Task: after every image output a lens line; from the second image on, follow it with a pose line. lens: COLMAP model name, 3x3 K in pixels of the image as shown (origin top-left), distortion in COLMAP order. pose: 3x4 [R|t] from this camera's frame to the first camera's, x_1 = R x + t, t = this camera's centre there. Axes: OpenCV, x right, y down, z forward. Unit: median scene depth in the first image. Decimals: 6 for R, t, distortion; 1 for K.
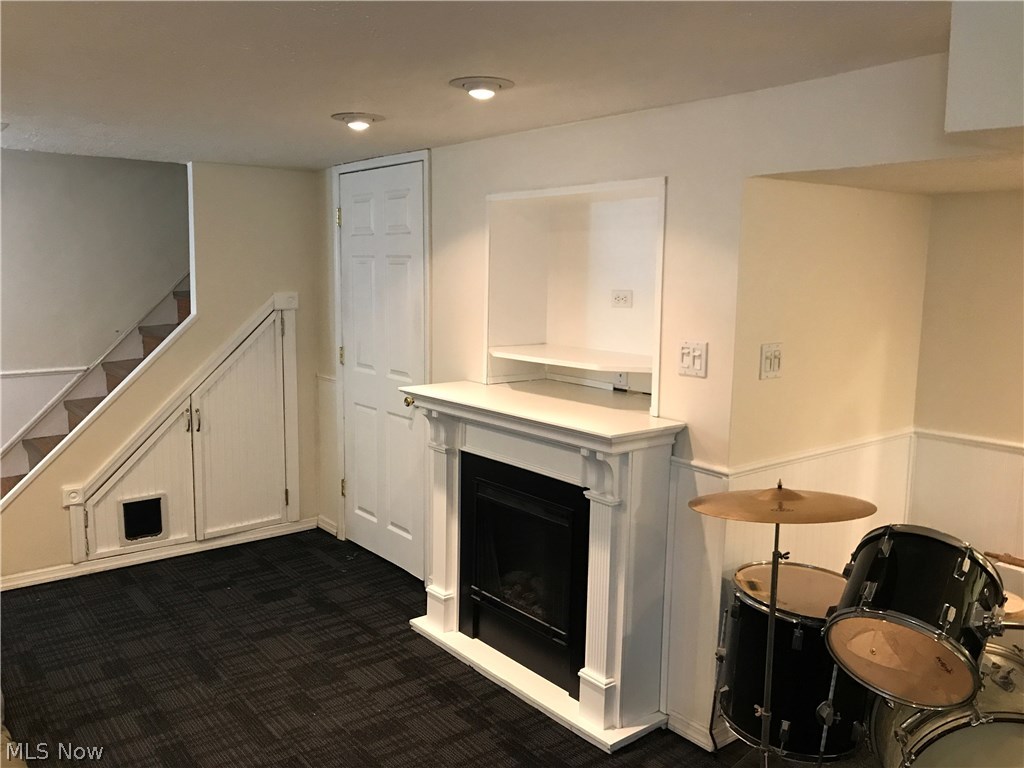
lens RADIAL K [[833.4, 0, 509.5], [0, 833.4, 383.9], [0, 0, 1]] dist [-0.002009, -0.019981]
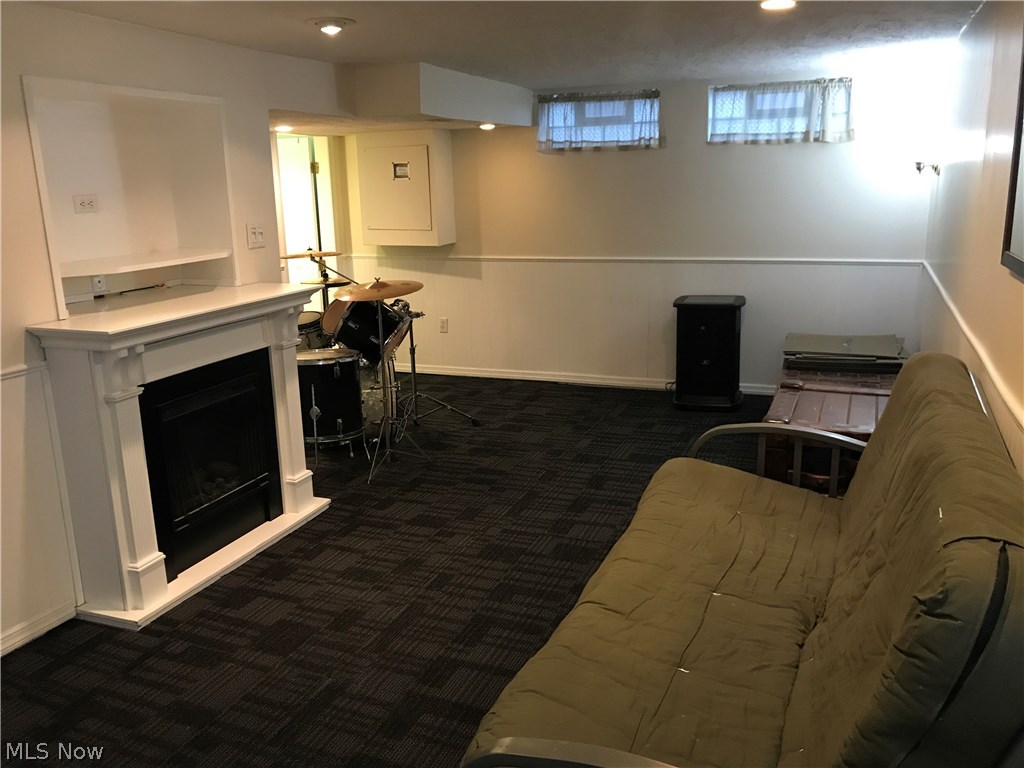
lens RADIAL K [[833.4, 0, 510.4], [0, 833.4, 378.9], [0, 0, 1]] dist [-0.002009, -0.019981]
pose [[-0.494507, -0.202854, 0.845171, -0.809023], [0.133734, 0.943047, 0.304593, -0.114092], [-0.858824, 0.263651, -0.439215, 0.860796]]
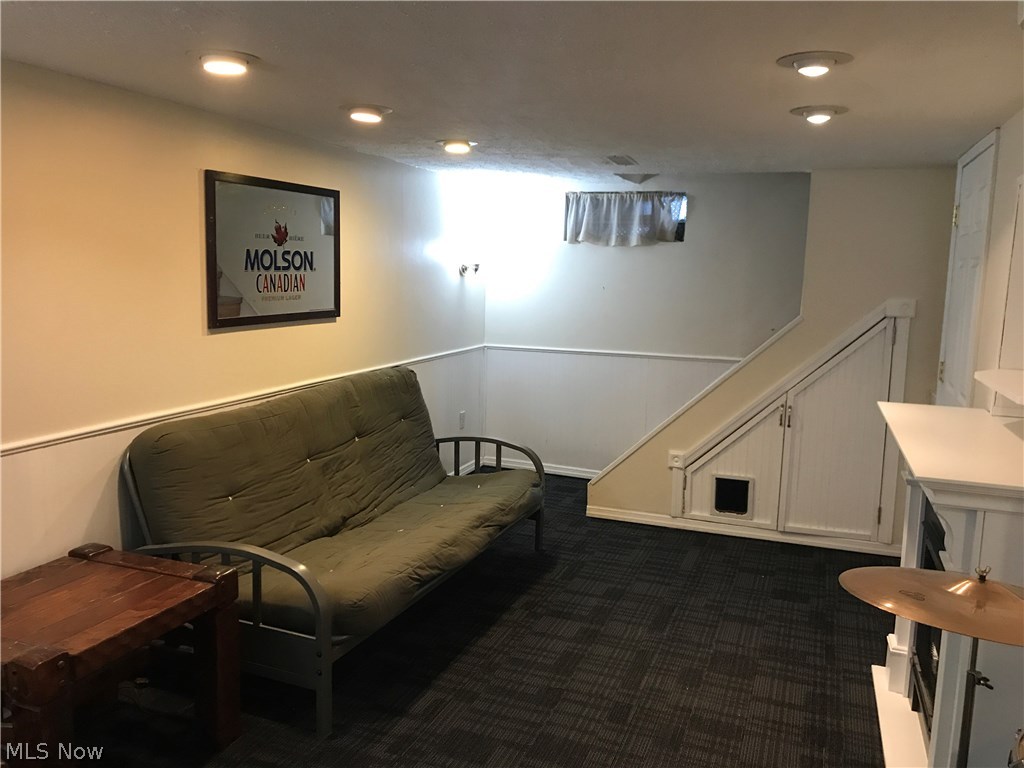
lens RADIAL K [[833.4, 0, 505.1], [0, 833.4, 383.3], [0, 0, 1]] dist [-0.002009, -0.019981]
pose [[0.510726, 0.121018, -0.851184, 0.350517], [-0.137358, 0.988812, 0.058168, -0.009957], [0.848700, 0.087208, 0.521634, 0.156511]]
